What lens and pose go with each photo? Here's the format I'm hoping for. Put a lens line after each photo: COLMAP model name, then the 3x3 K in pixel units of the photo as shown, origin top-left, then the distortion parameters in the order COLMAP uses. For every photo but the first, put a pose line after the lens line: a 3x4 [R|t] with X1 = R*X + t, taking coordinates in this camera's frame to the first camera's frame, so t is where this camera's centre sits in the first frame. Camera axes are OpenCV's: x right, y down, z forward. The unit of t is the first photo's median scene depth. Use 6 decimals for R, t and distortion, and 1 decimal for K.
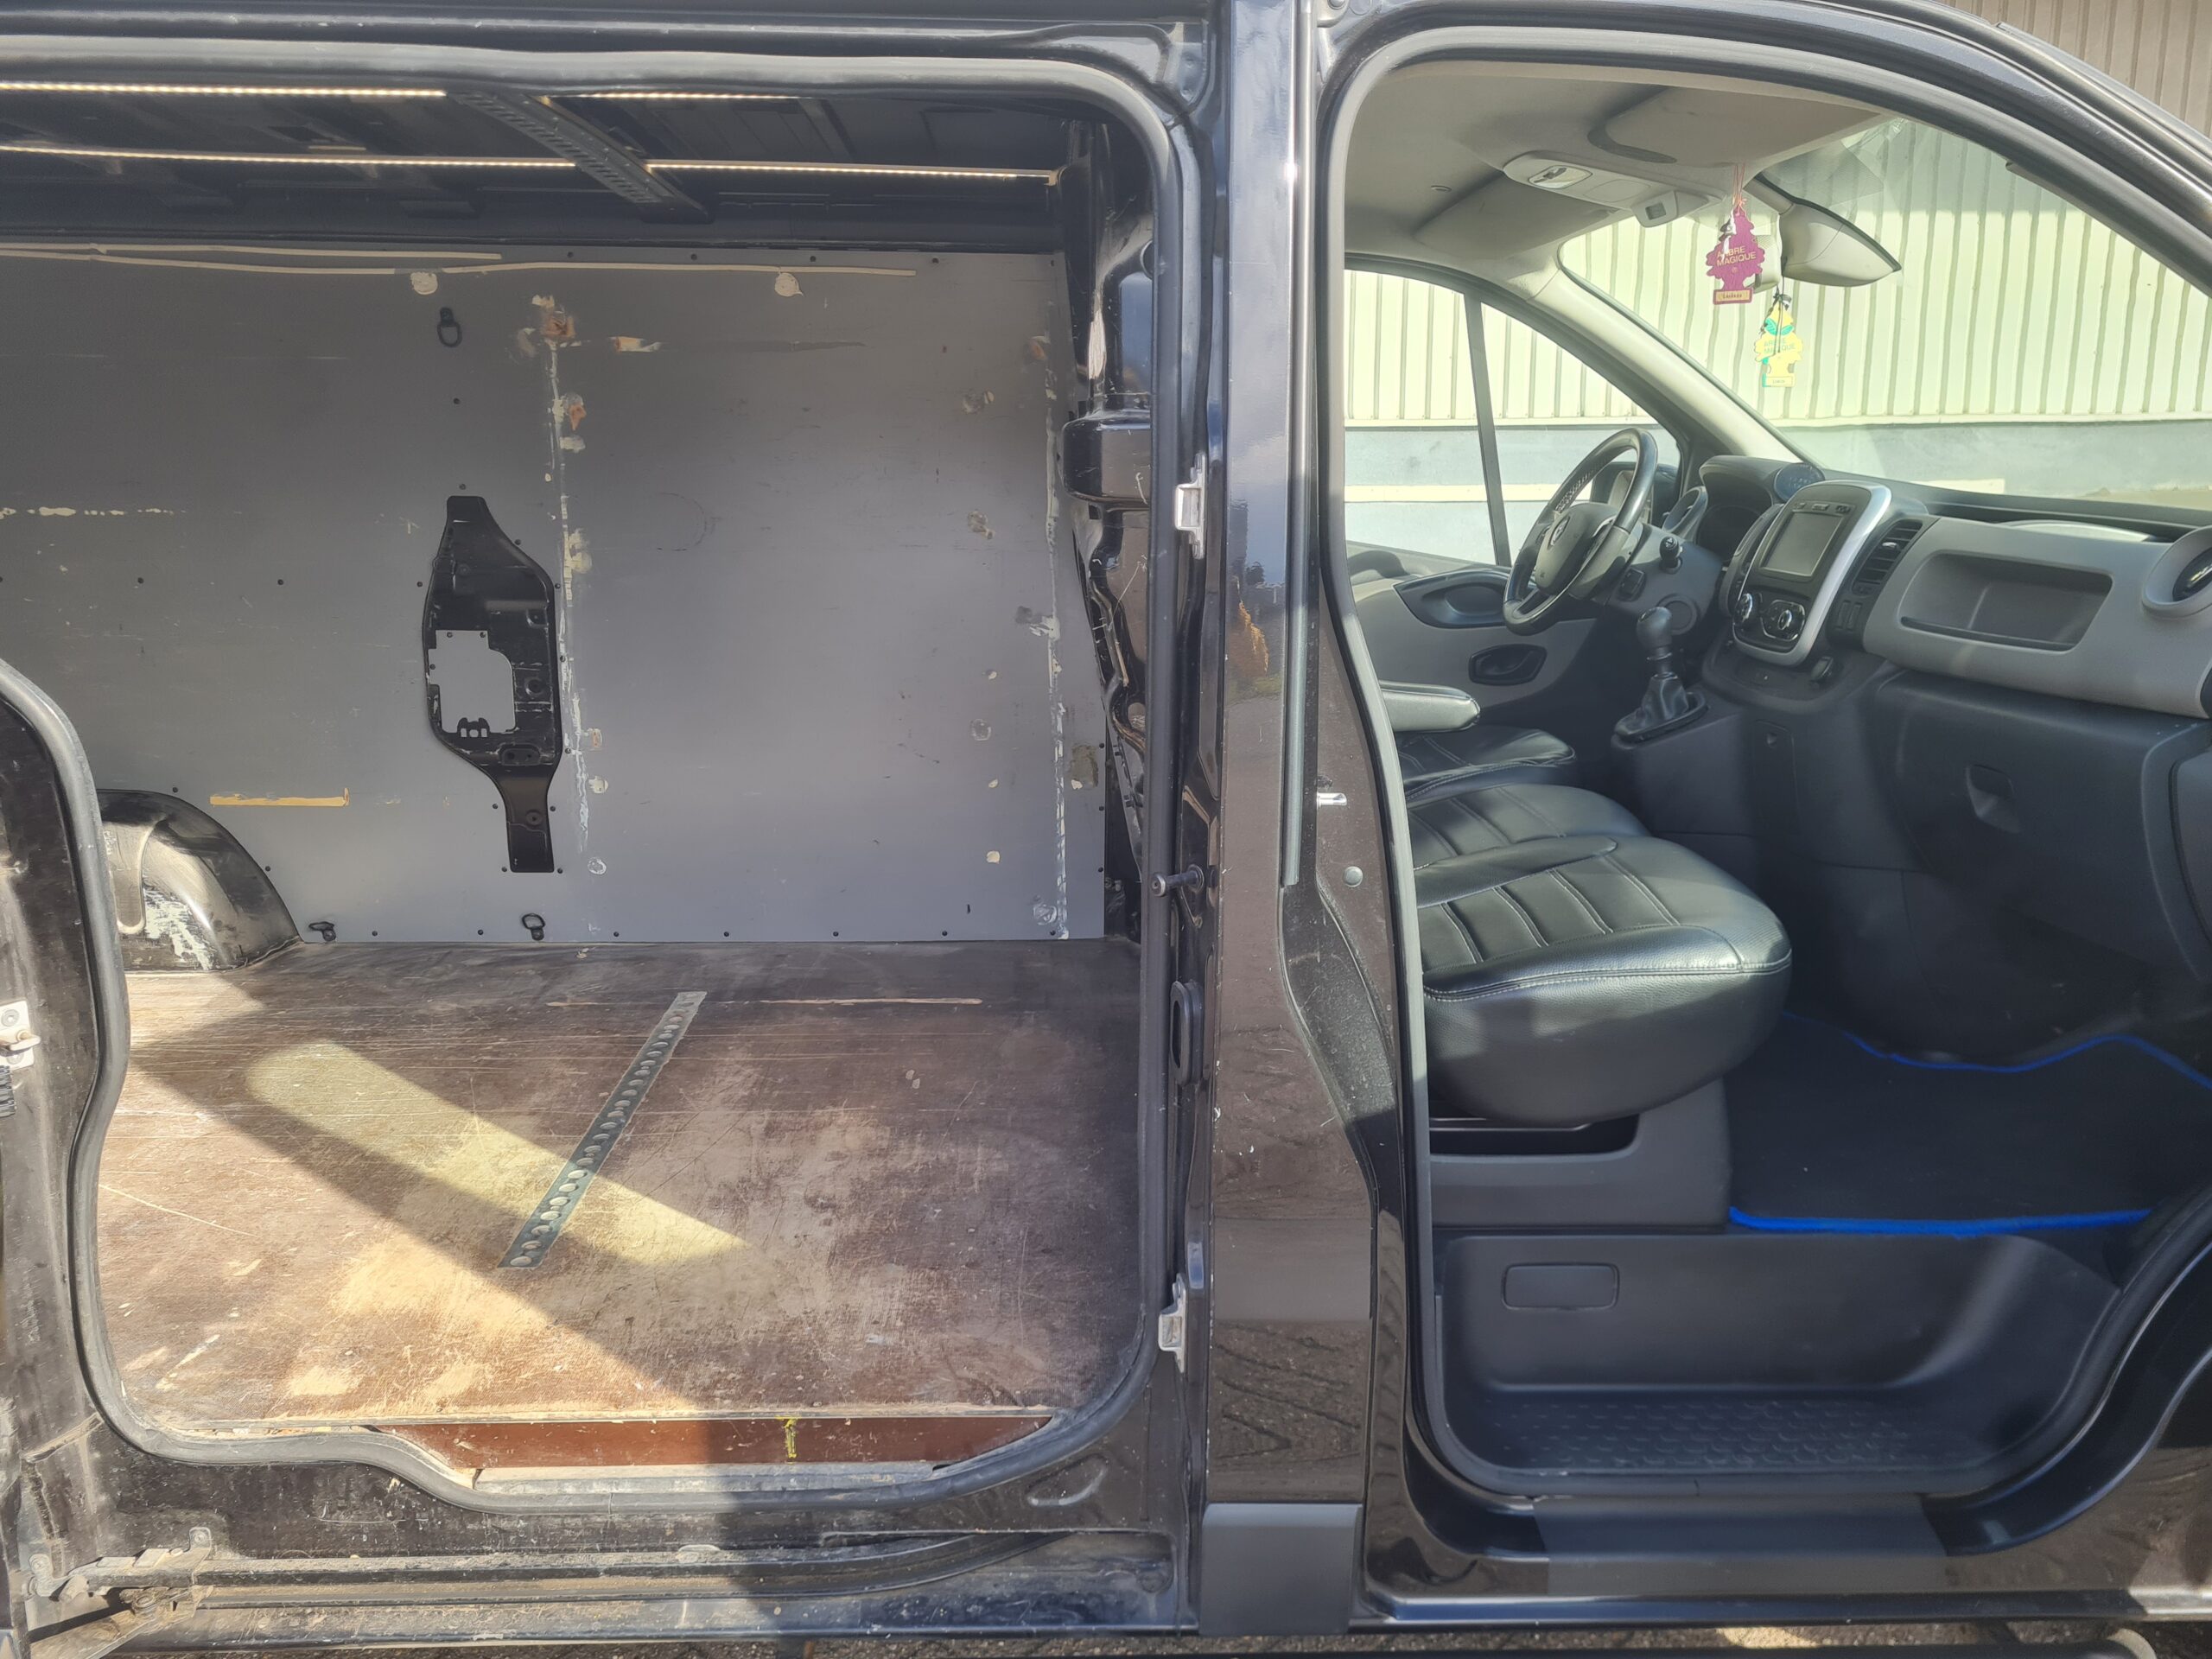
lens RADIAL K [[1685.9, 0, 1096.9], [0, 1685.9, 807.1], [0, 0, 1]] dist [0.035948, -0.004501]
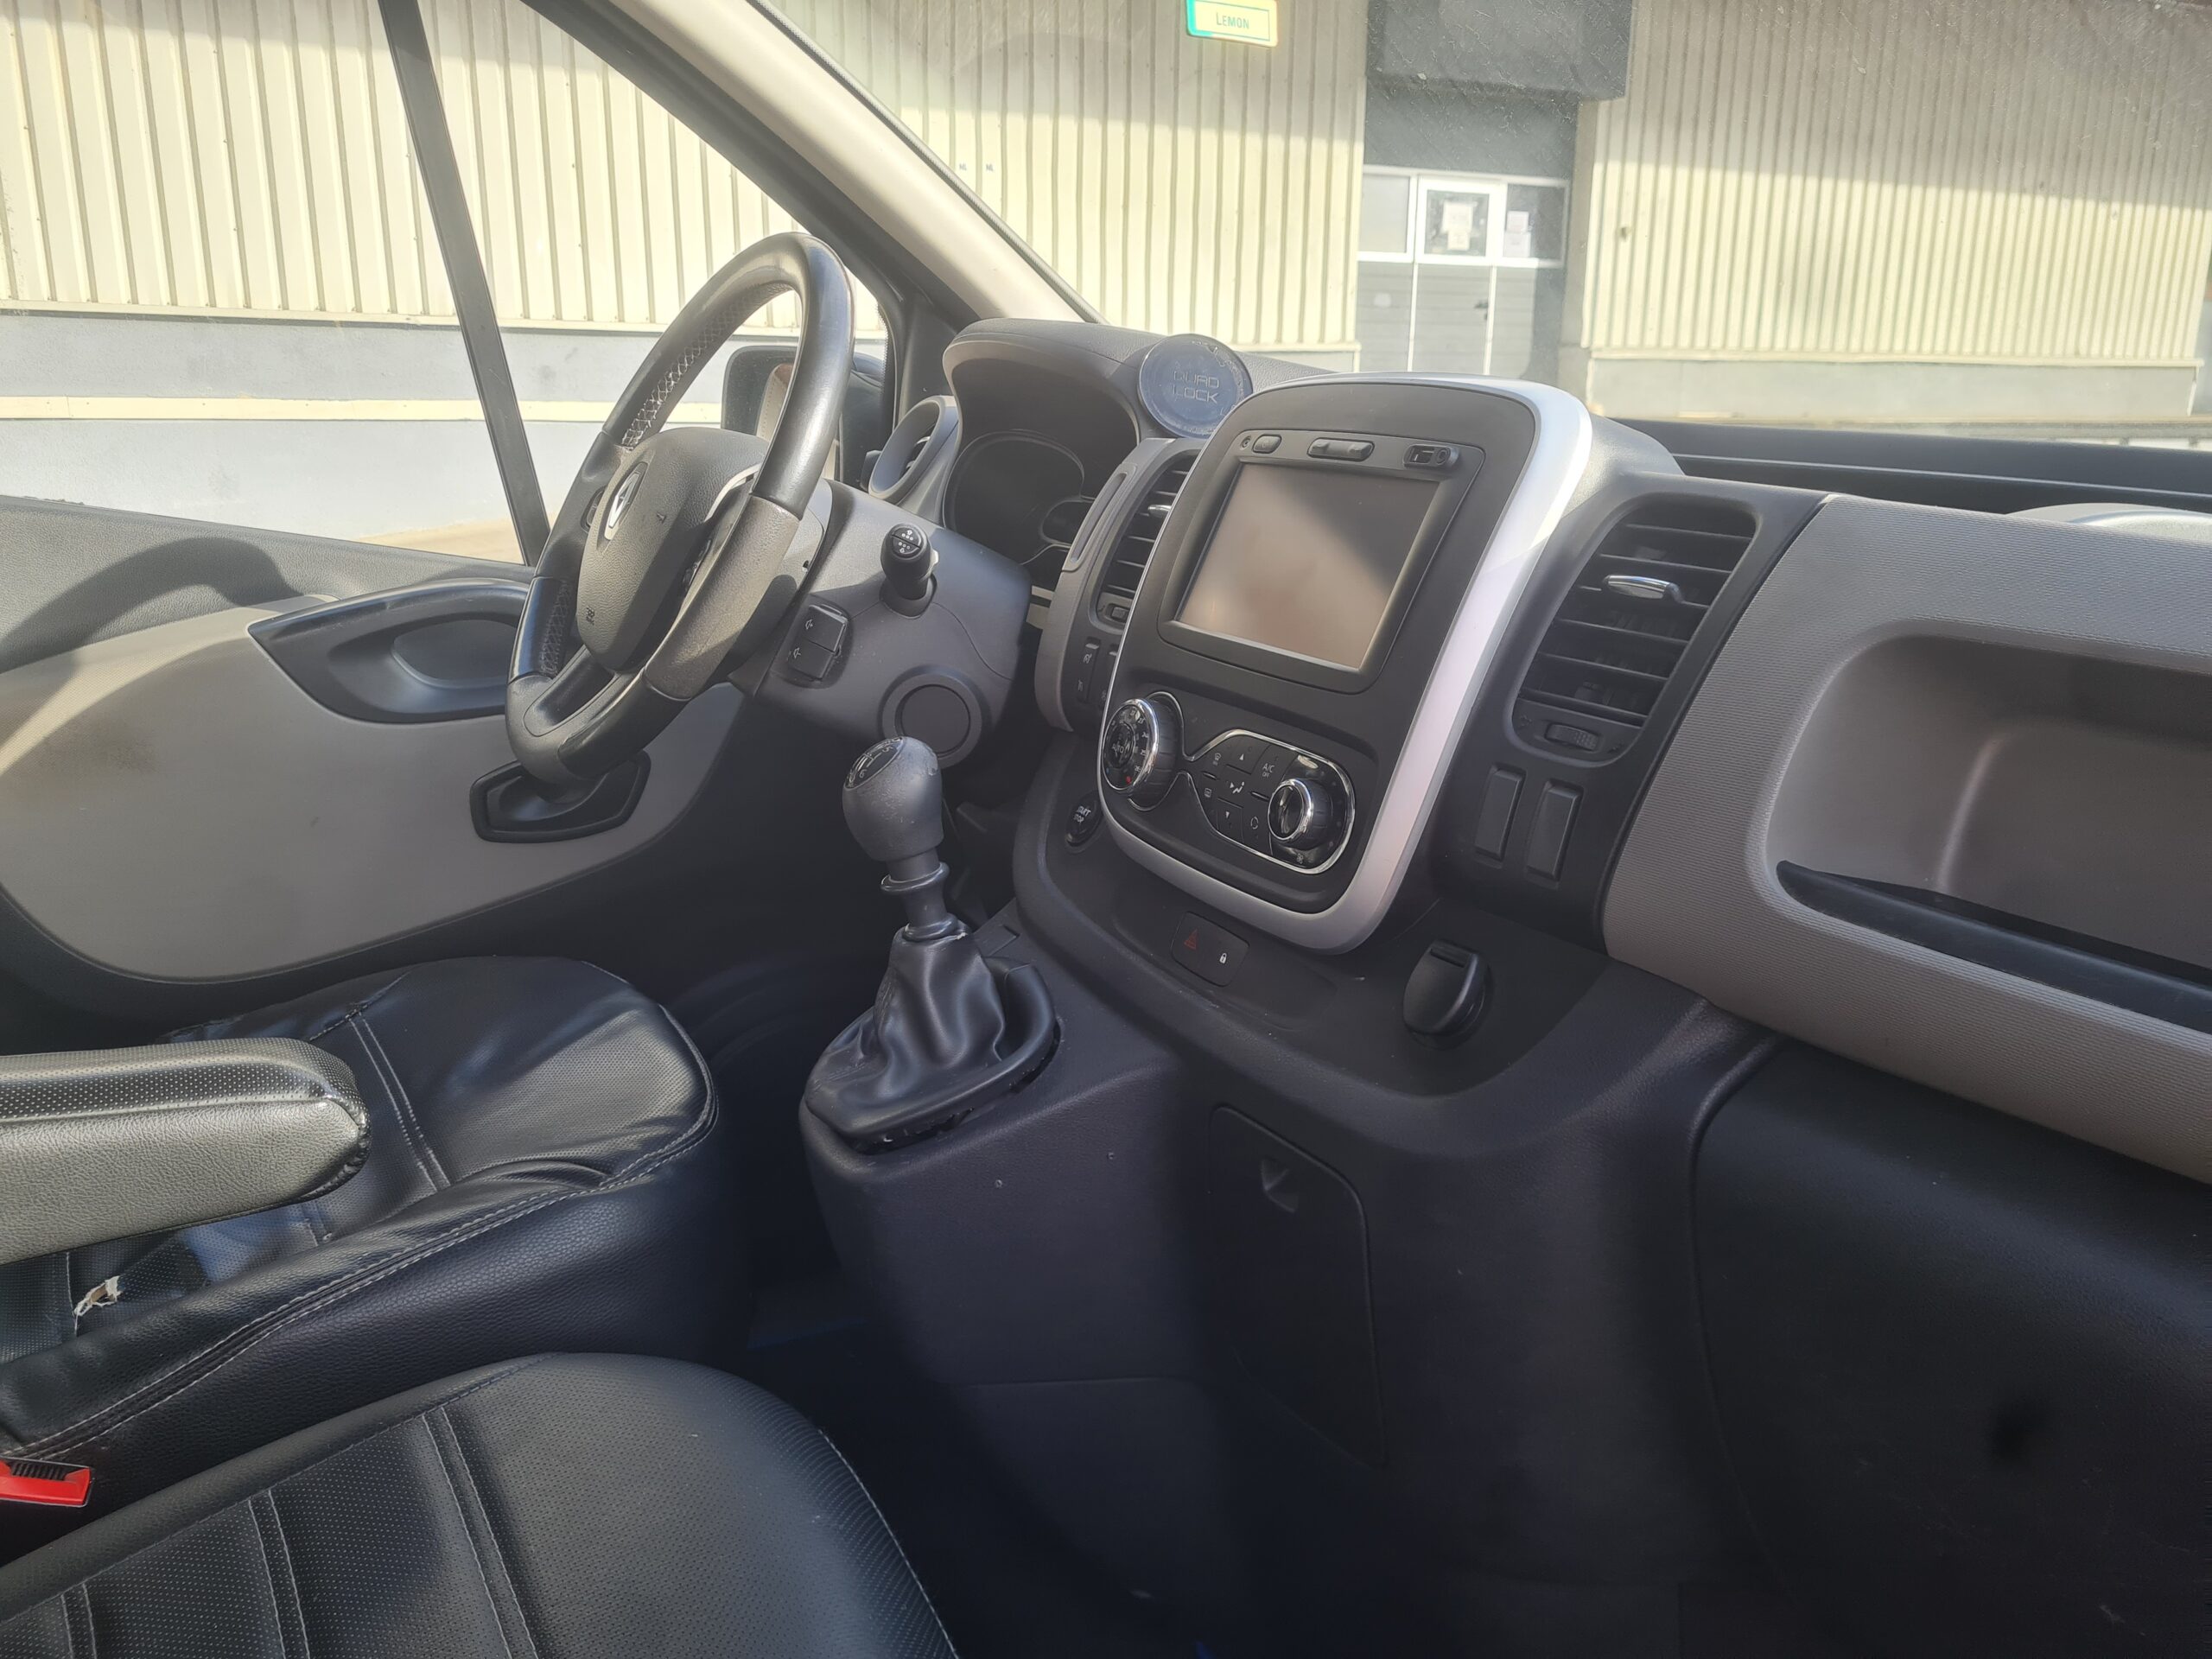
lens RADIAL K [[1685.9, 0, 1096.9], [0, 1685.9, 807.1], [0, 0, 1]] dist [0.035948, -0.004501]
pose [[0.892906, -0.093697, 0.440386, 0.210502], [0.074089, 0.995350, 0.061553, -0.119635], [-0.444106, -0.022333, 0.895696, 0.659734]]
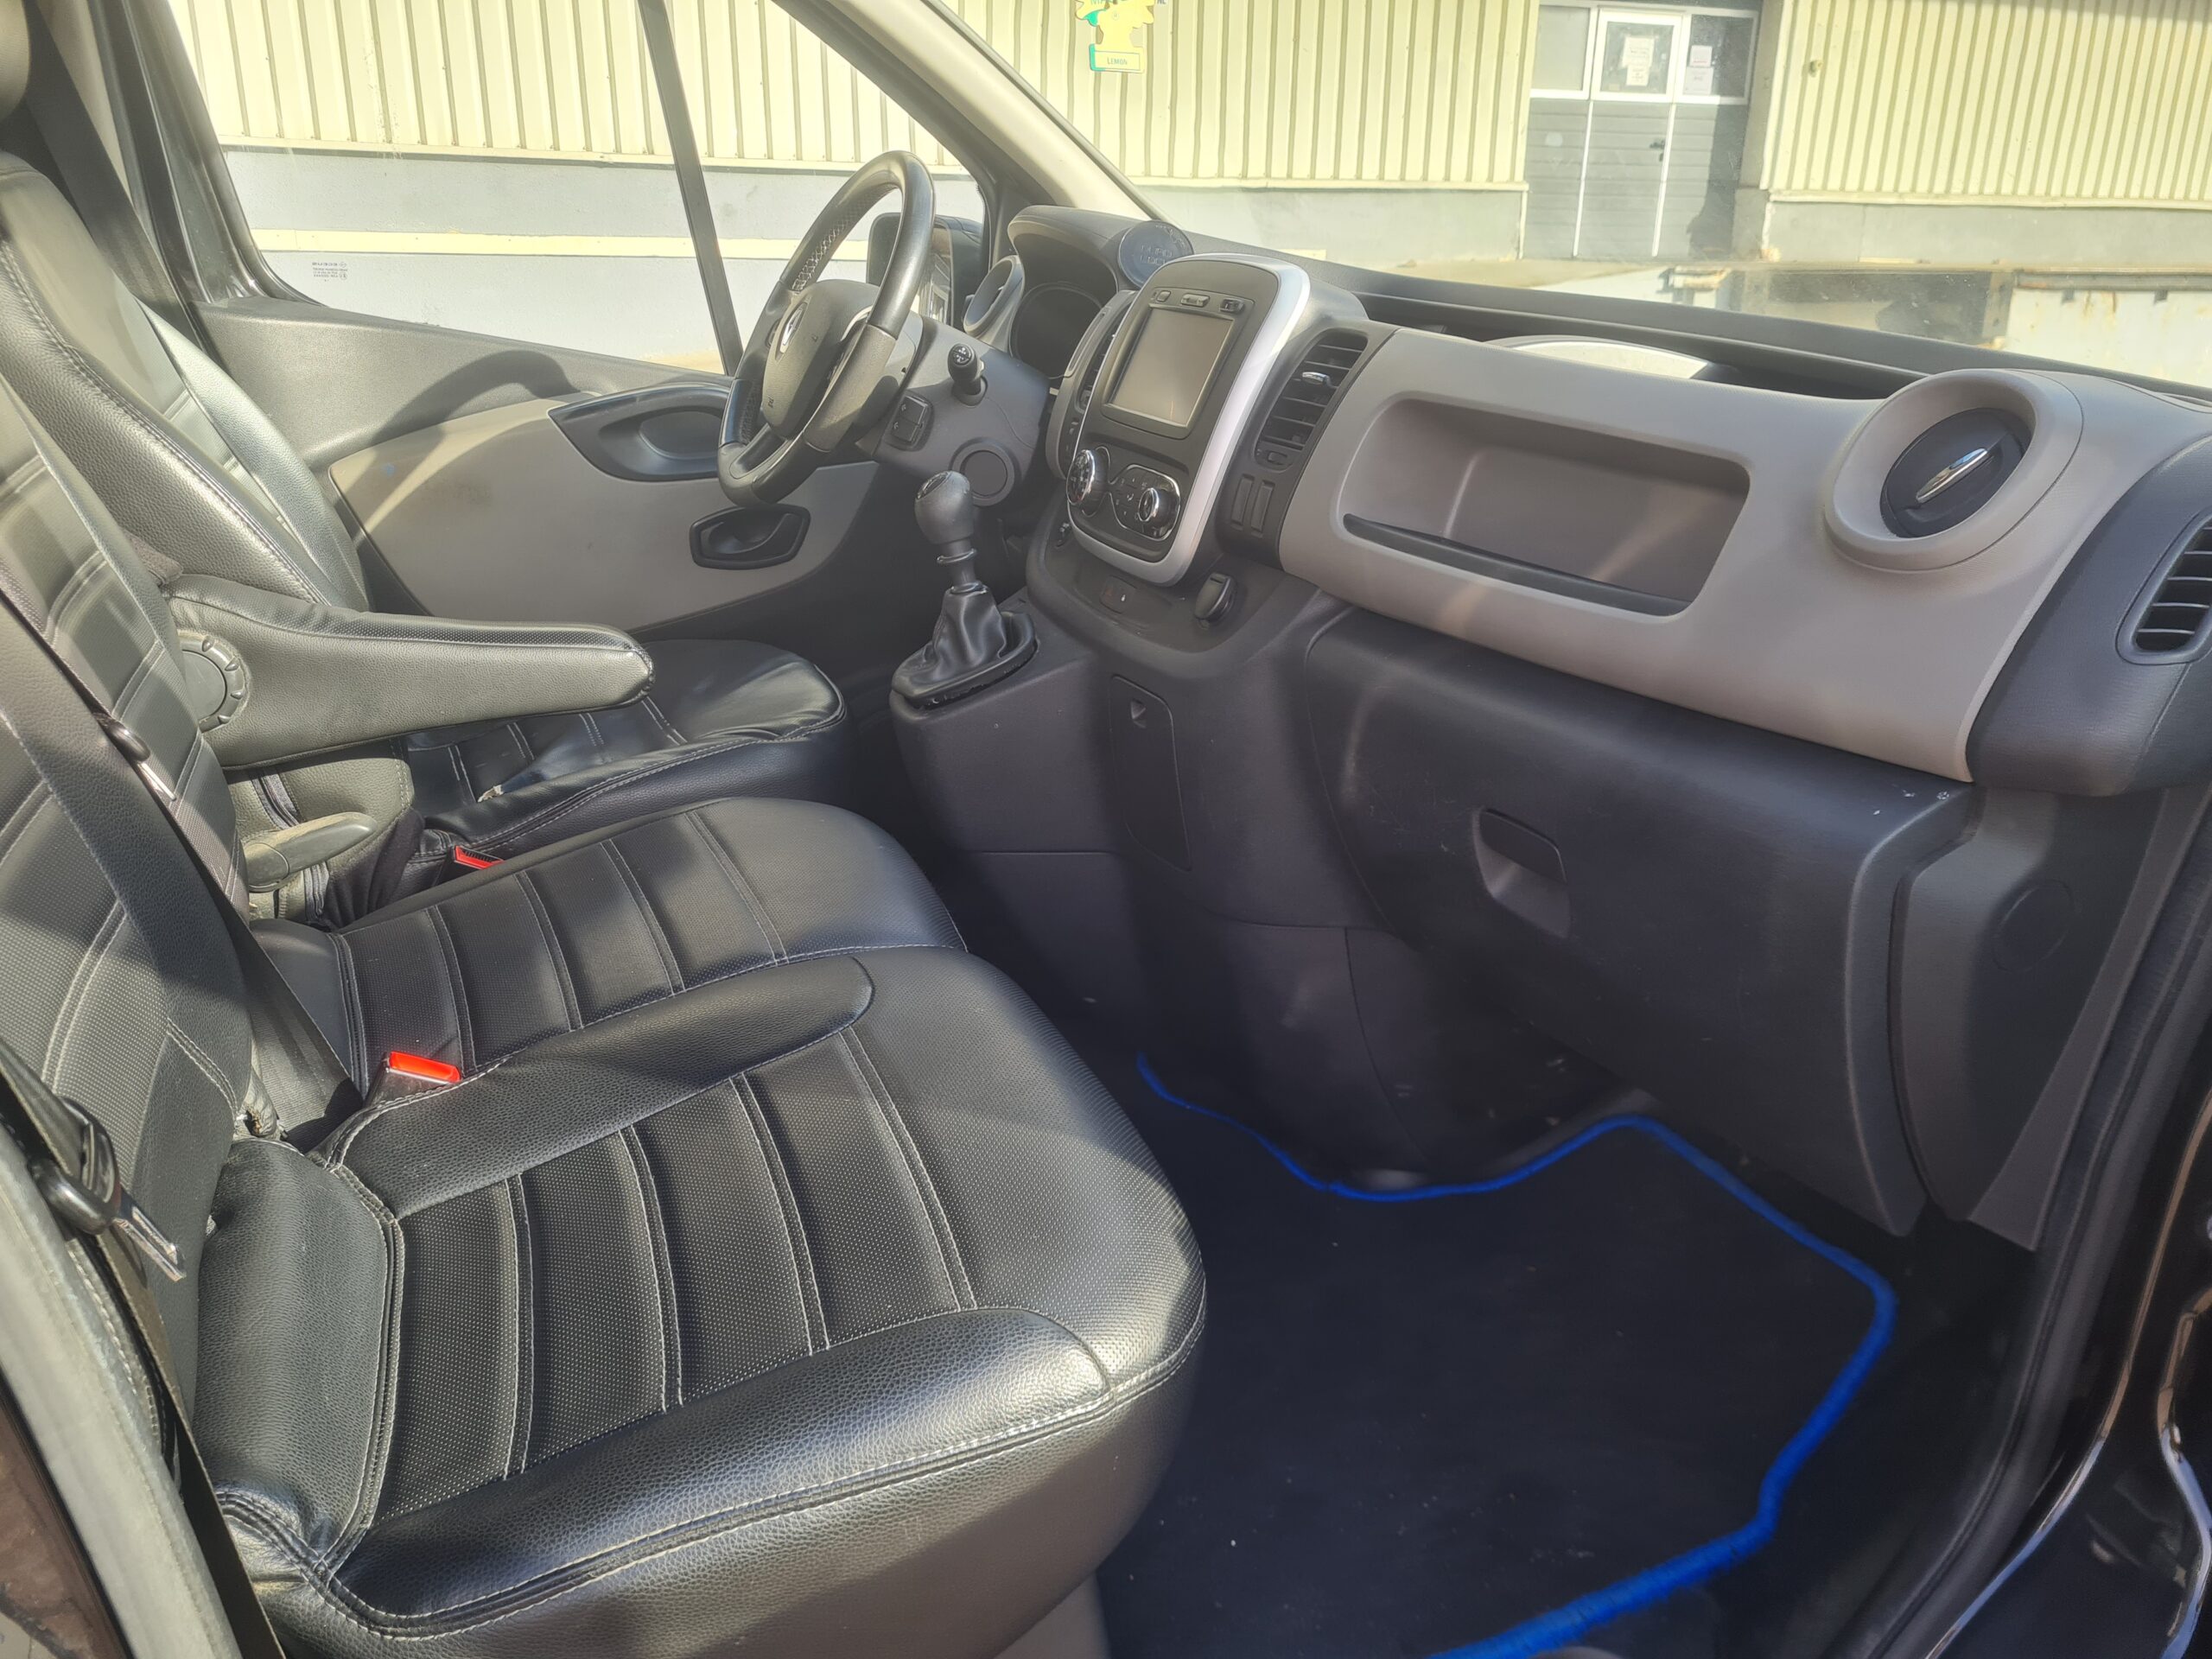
lens RADIAL K [[1689.4, 0, 1123.3], [0, 1689.4, 824.8], [0, 0, 1]] dist [0.032724, -0.005468]
pose [[0.929069, -0.101701, 0.355652, 0.163939], [0.049677, 0.987056, 0.152485, -0.082003], [-0.366556, -0.124001, 0.922095, 0.414659]]
